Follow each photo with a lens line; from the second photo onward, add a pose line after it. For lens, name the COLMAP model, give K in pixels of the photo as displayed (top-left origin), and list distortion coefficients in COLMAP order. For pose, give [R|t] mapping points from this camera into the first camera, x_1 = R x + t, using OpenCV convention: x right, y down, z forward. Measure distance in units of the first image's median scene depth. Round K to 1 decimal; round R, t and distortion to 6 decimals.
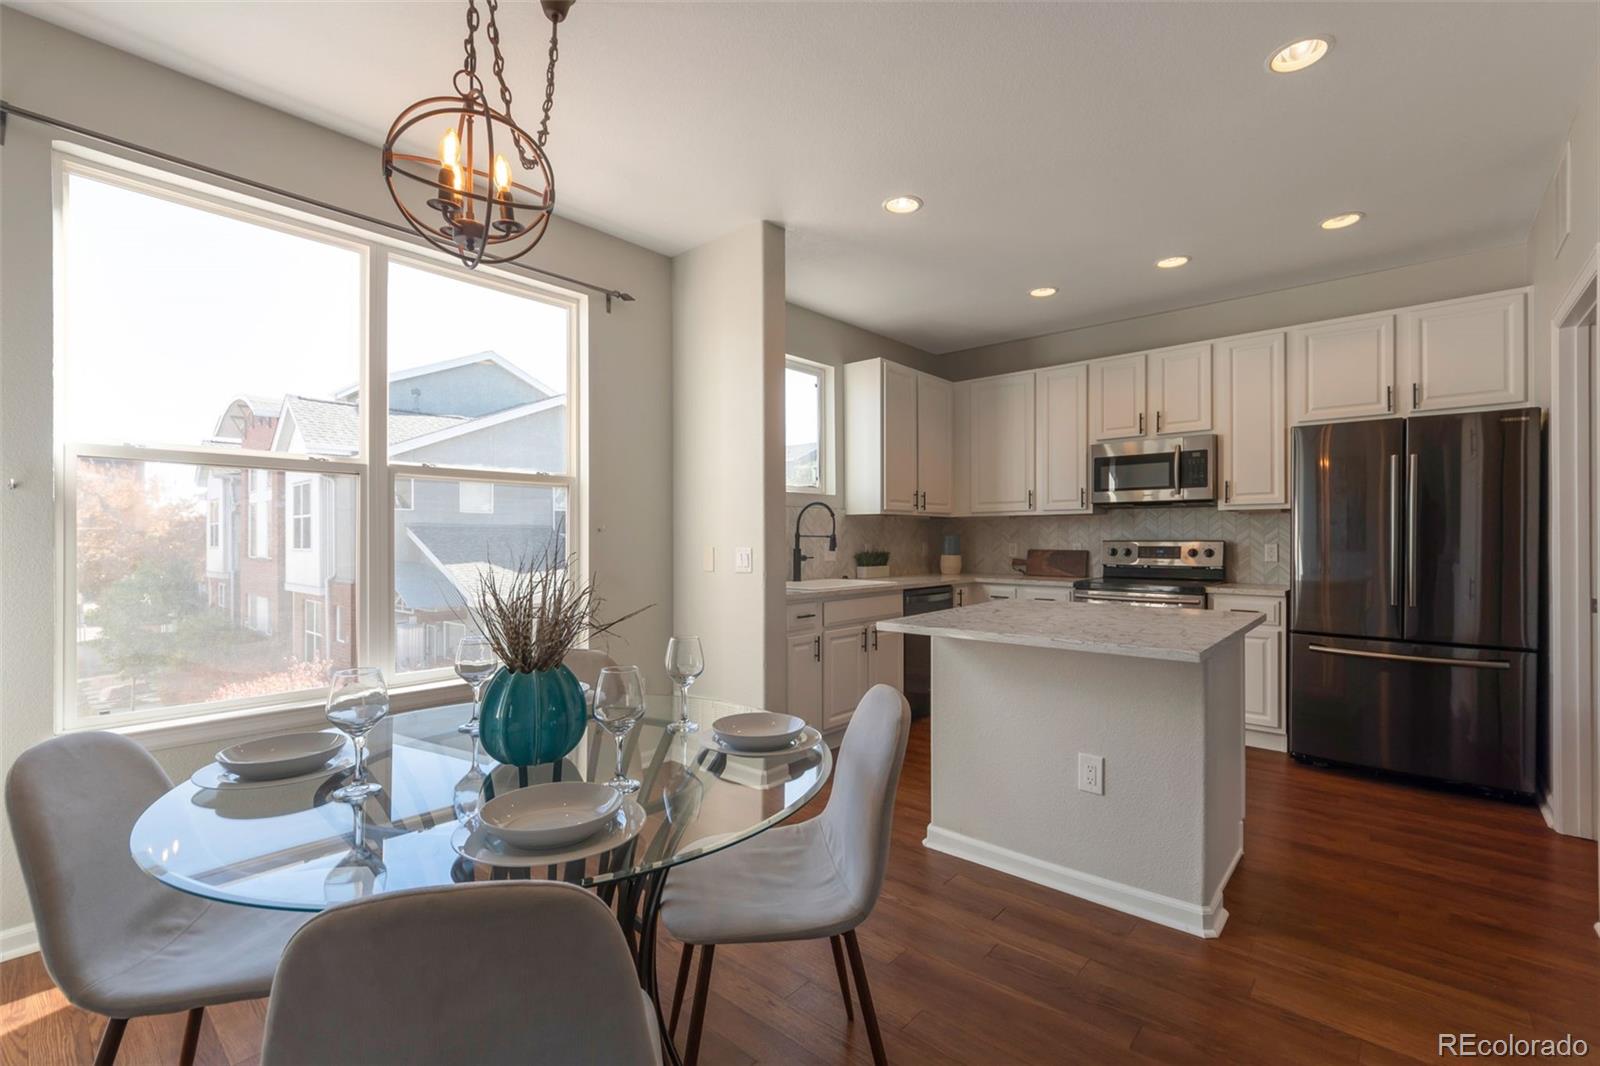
lens RADIAL K [[697.1, 0, 810.3], [0, 697.1, 534.2], [0, 0, 1]] dist [0.000020, -0.000630]
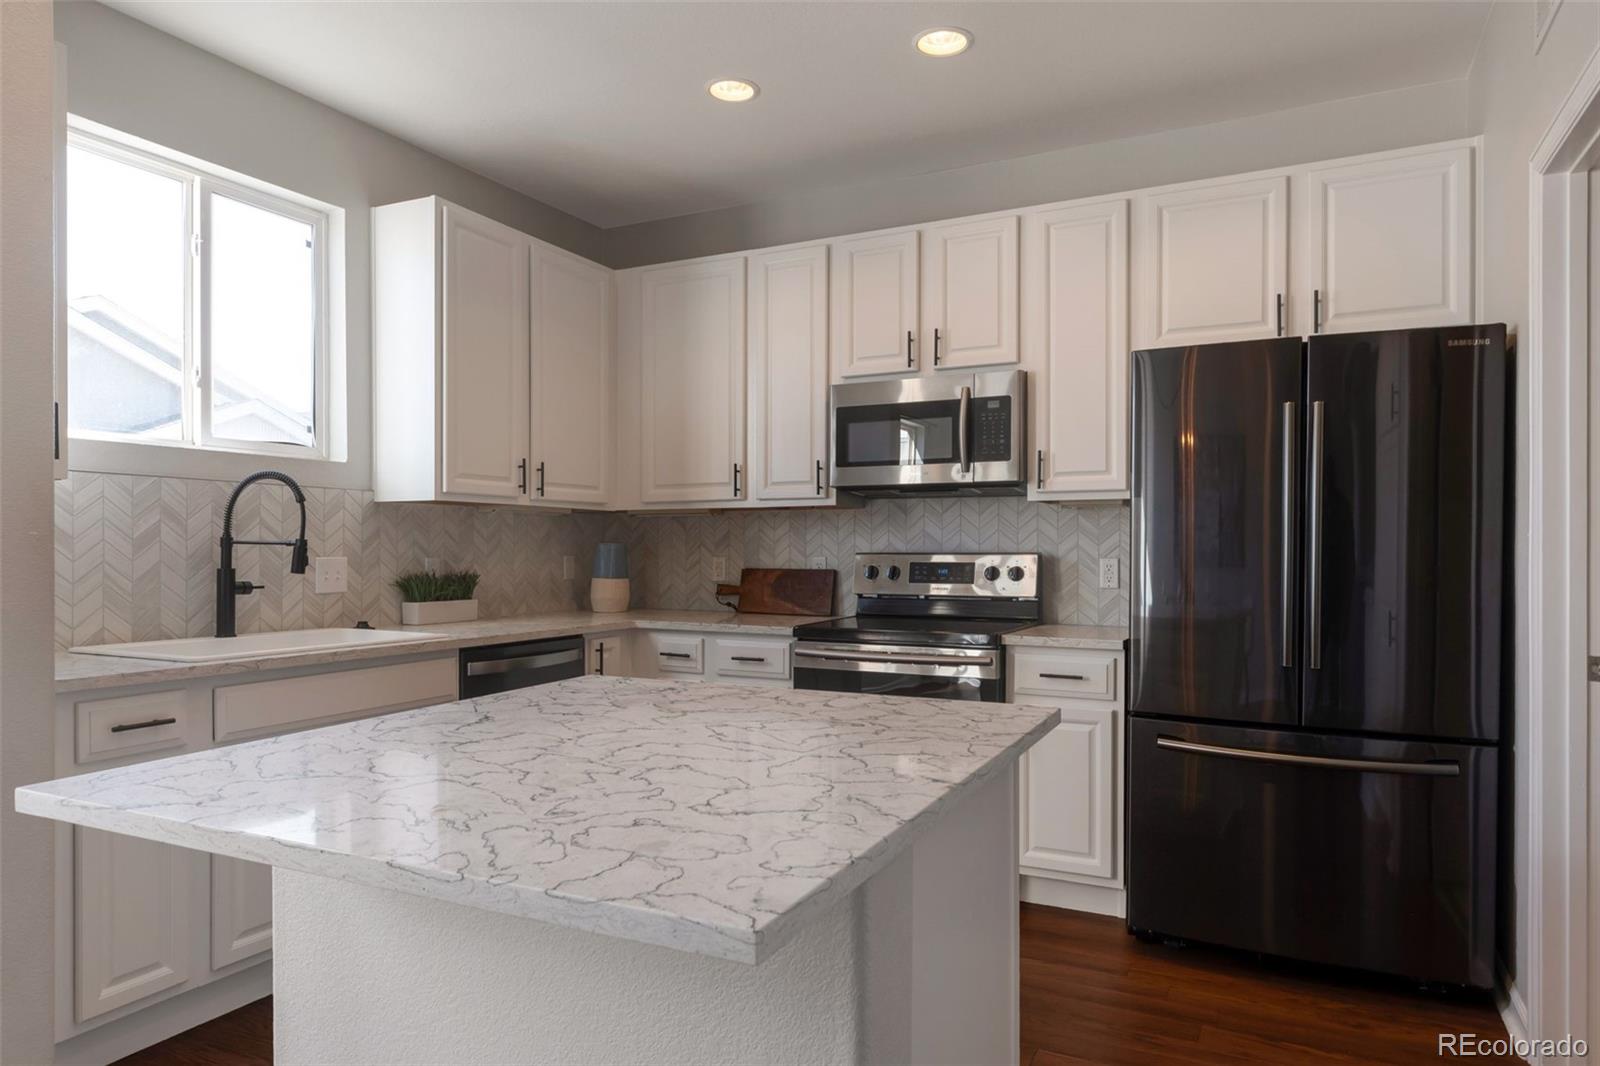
lens RADIAL K [[990.7, 0, 797.5], [0, 990.7, 548.6], [0, 0, 1]] dist [-0.001989, 0.007769]
pose [[0.969129, 0.002067, 0.246544, 0.190957], [-0.003298, 0.999984, 0.004578, 0.002408], [-0.246530, -0.005250, 0.969121, 0.239079]]
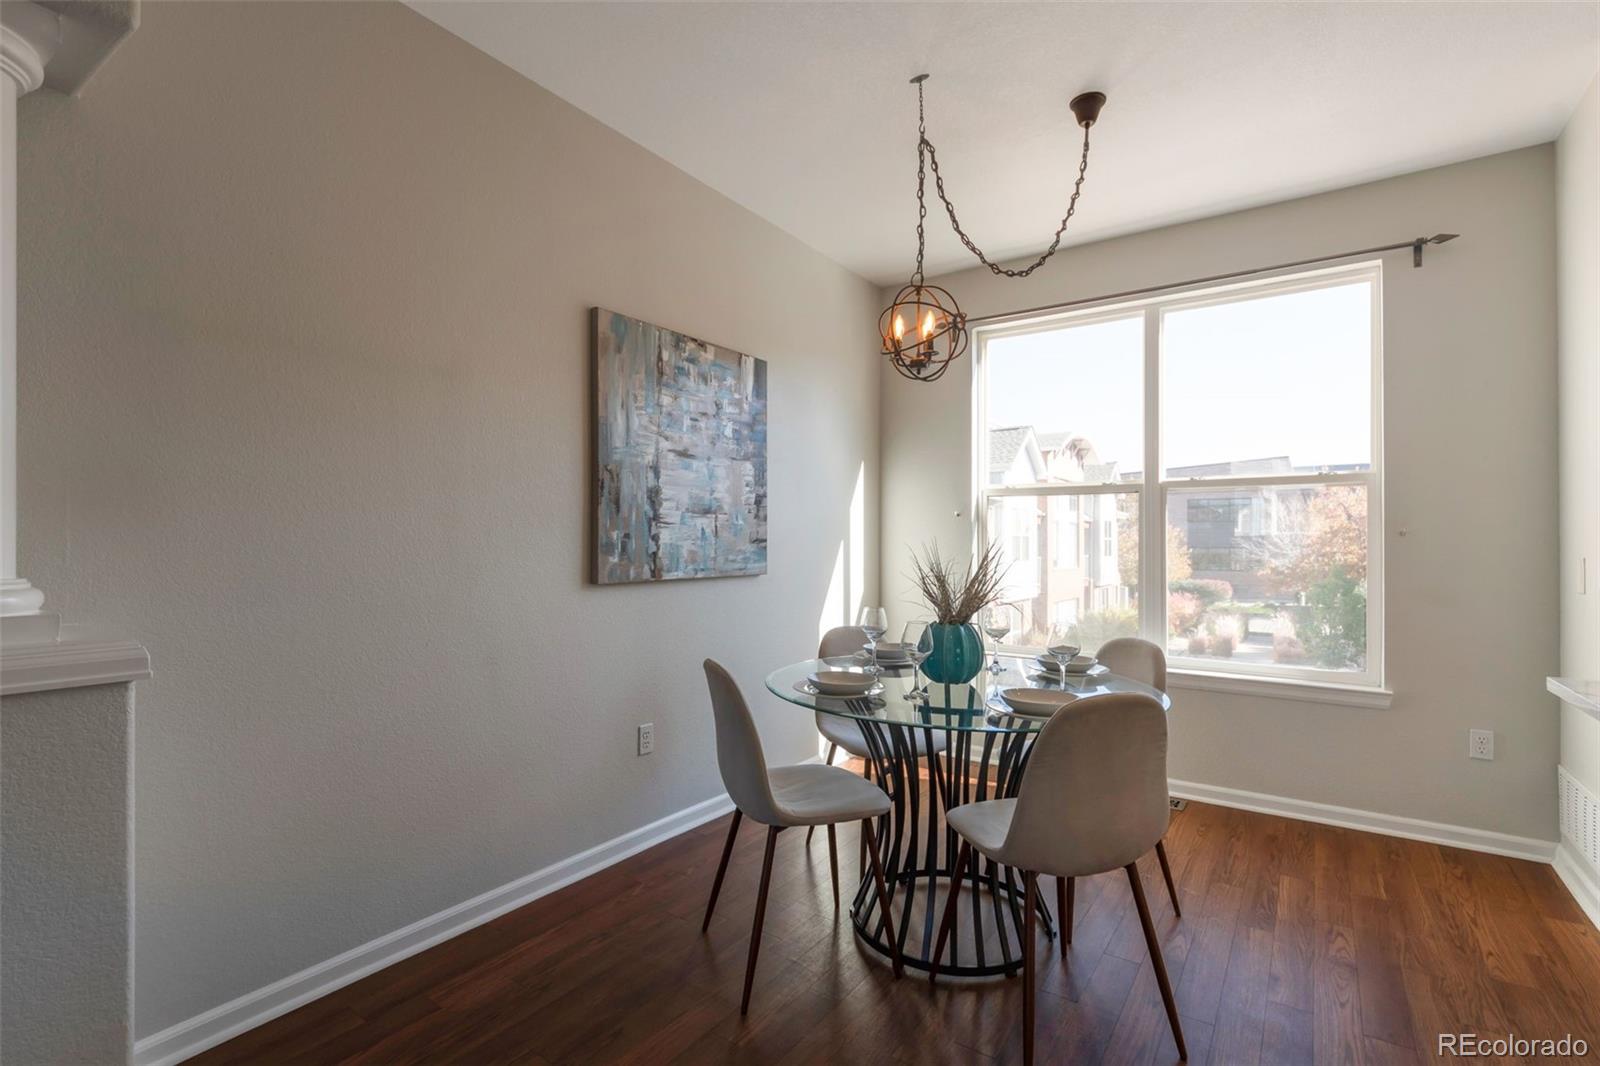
lens RADIAL K [[746.0, 0, 805.0], [0, 746.0, 533.0], [0, 0, 1]] dist [0.001318, -0.000386]
pose [[0.115273, -0.009718, -0.993286, 1.216677], [0.001707, 0.999953, -0.009586, -0.000783], [0.993332, -0.000590, 0.115284, 0.470668]]
